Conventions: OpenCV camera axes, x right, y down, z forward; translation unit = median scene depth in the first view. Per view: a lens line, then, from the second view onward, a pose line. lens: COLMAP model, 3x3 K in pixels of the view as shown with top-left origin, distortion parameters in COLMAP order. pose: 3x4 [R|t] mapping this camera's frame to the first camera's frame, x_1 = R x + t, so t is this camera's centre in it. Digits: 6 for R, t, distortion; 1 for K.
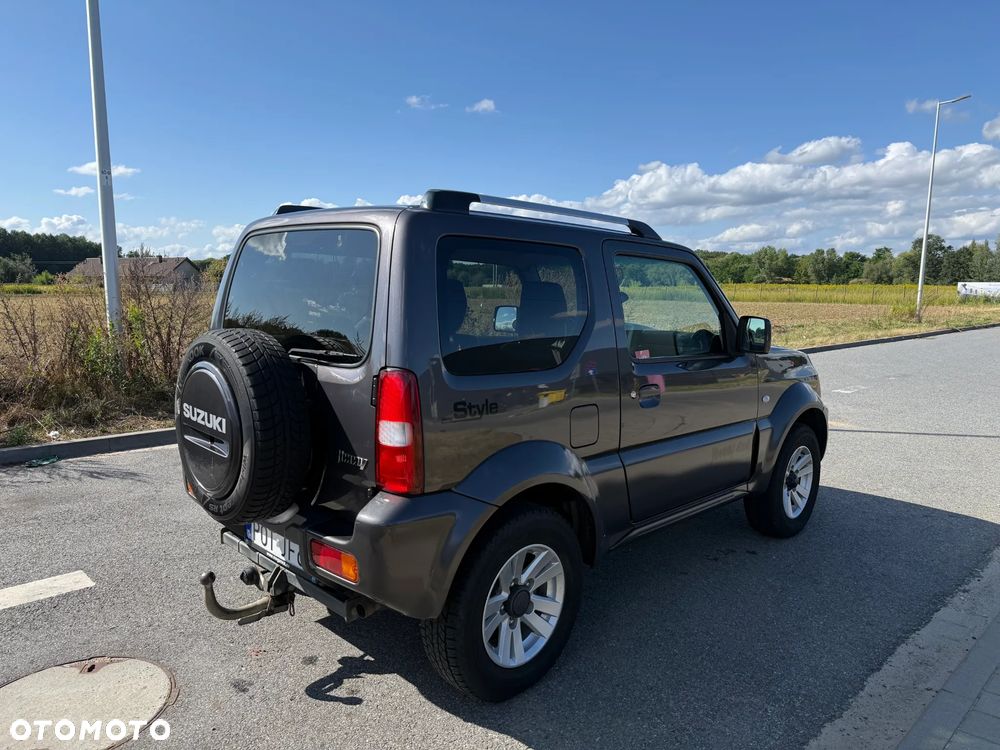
lens RADIAL K [[705.4, 0, 500.0], [0, 705.4, 379.6], [0, 0, 1]] dist [0.034625, -0.043161]
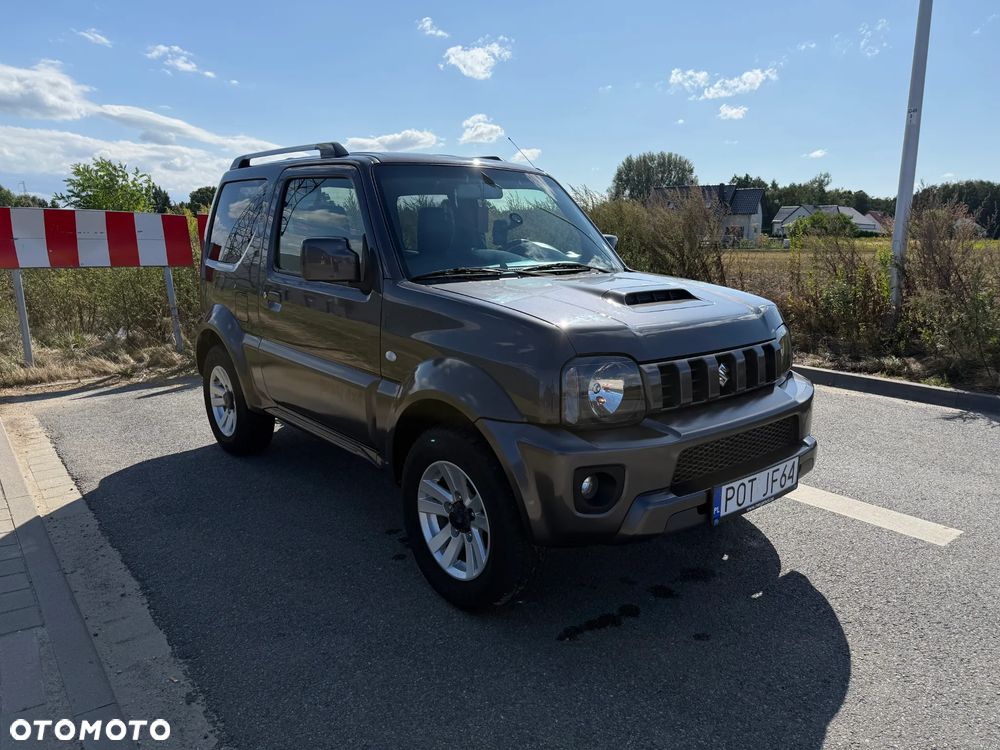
lens RADIAL K [[705.4, 0, 503.4], [0, 705.4, 373.8], [0, 0, 1]] dist [0.034625, -0.043161]
pose [[-0.092873, 0.181116, -0.979067, 0.054392], [-0.134466, 0.972027, 0.192569, -0.005671], [0.986556, 0.149536, -0.065921, 0.058513]]
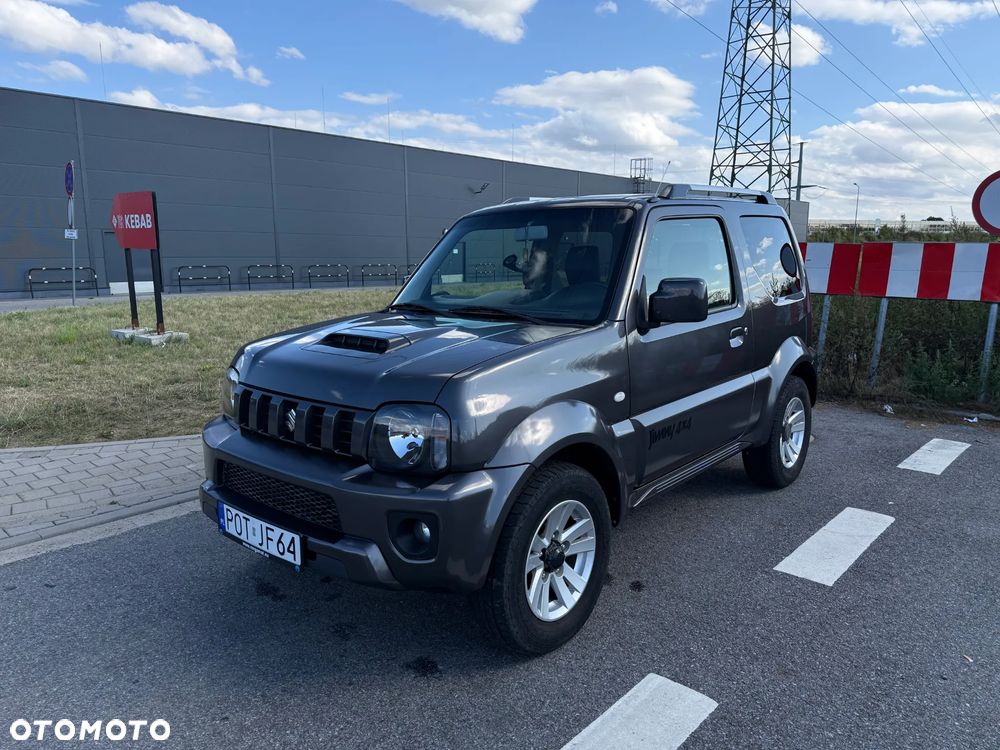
lens RADIAL K [[705.4, 0, 505.6], [0, 705.4, 367.2], [0, 0, 1]] dist [0.034625, -0.043161]
pose [[-0.997281, 0.007373, -0.073316, 0.013137], [-0.013874, 0.958397, 0.285101, -0.012874], [0.072368, 0.285344, -0.955689, 0.098941]]
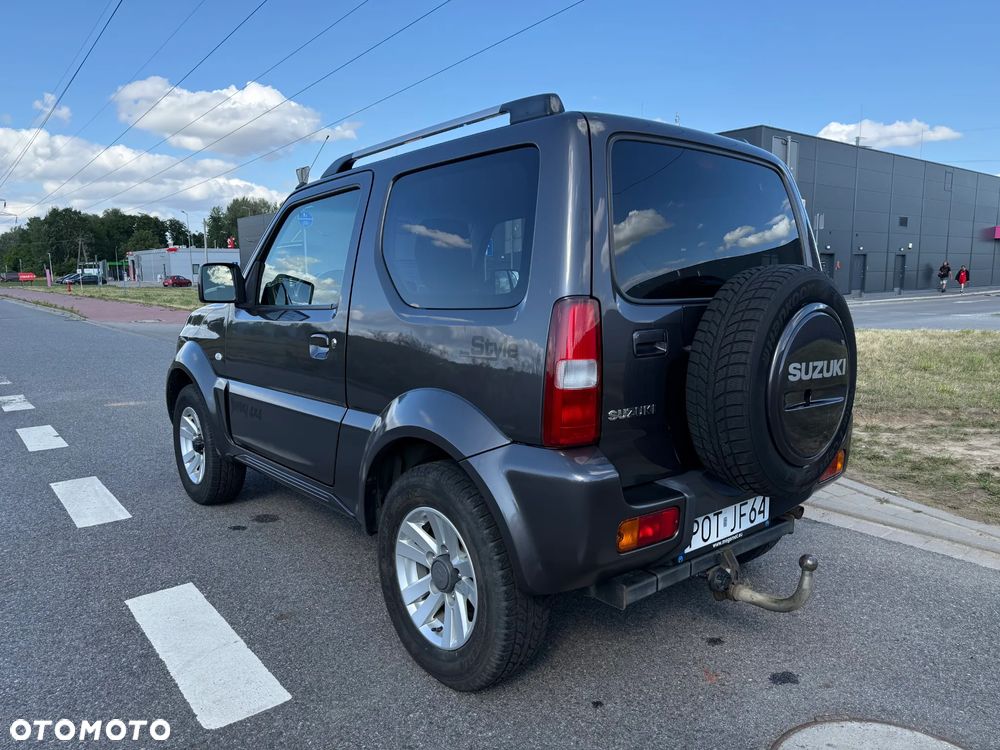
lens RADIAL K [[705.4, 0, 501.1], [0, 705.4, 381.4], [0, 0, 1]] dist [0.034625, -0.043161]
pose [[0.086051, -0.156087, 0.983988, -0.040682], [0.139322, 0.979832, 0.143244, -0.003346], [-0.986501, 0.124765, 0.106061, 0.040921]]
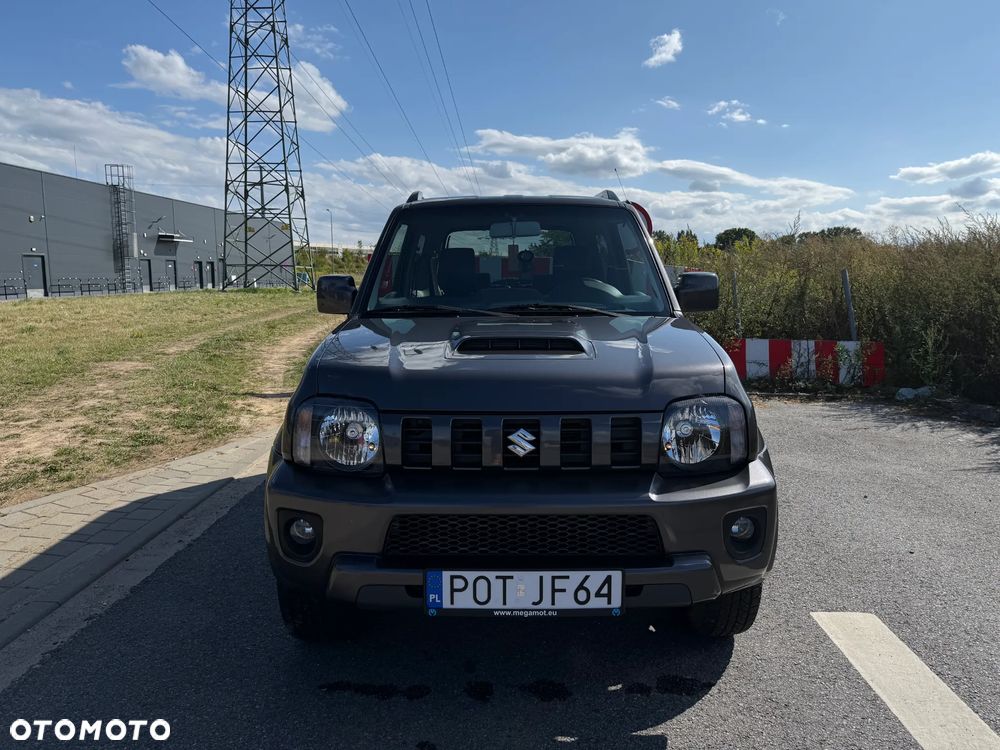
lens RADIAL K [[705.4, 0, 501.2], [0, 705.4, 368.2], [0, 0, 1]] dist [0.034625, -0.043161]
pose [[-0.710351, 0.083155, -0.698918, 0.040125], [-0.100878, 0.970716, 0.218021, -0.009197], [0.696581, 0.225377, -0.681161, 0.083751]]
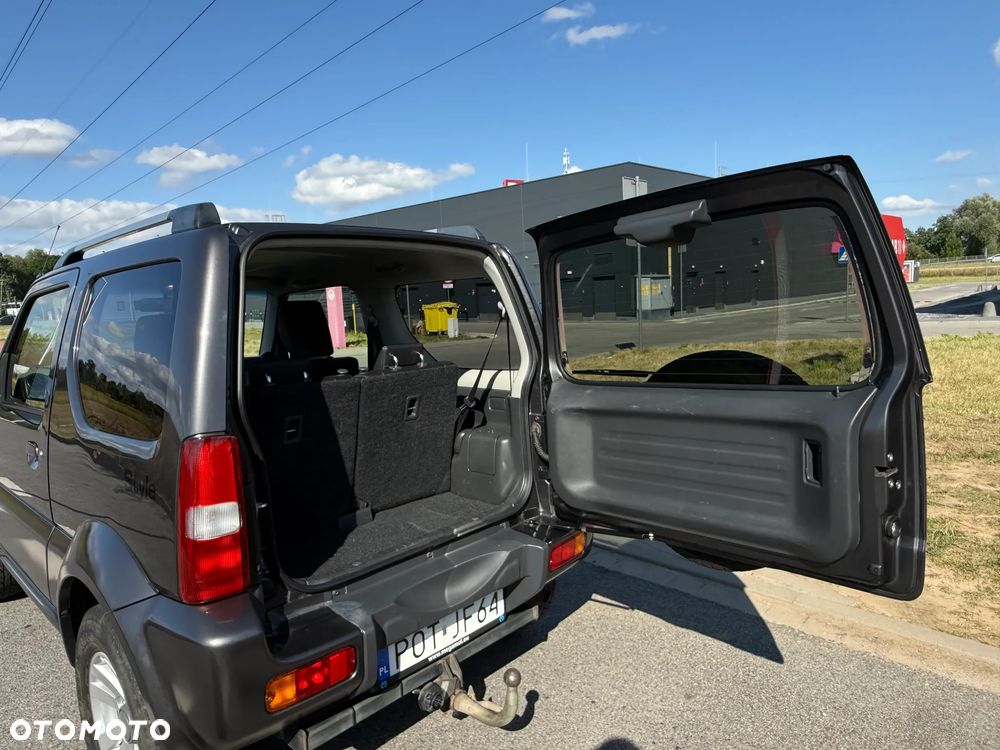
lens RADIAL K [[645.9, 0, 490.8], [0, 645.9, 378.9], [0, 0, 1]] dist [-0.019376, 0.002972]
pose [[-0.026578, -0.138110, 0.990060, -0.035936], [0.175242, 0.974429, 0.140634, -0.005293], [-0.984167, 0.177238, -0.001695, 0.031785]]
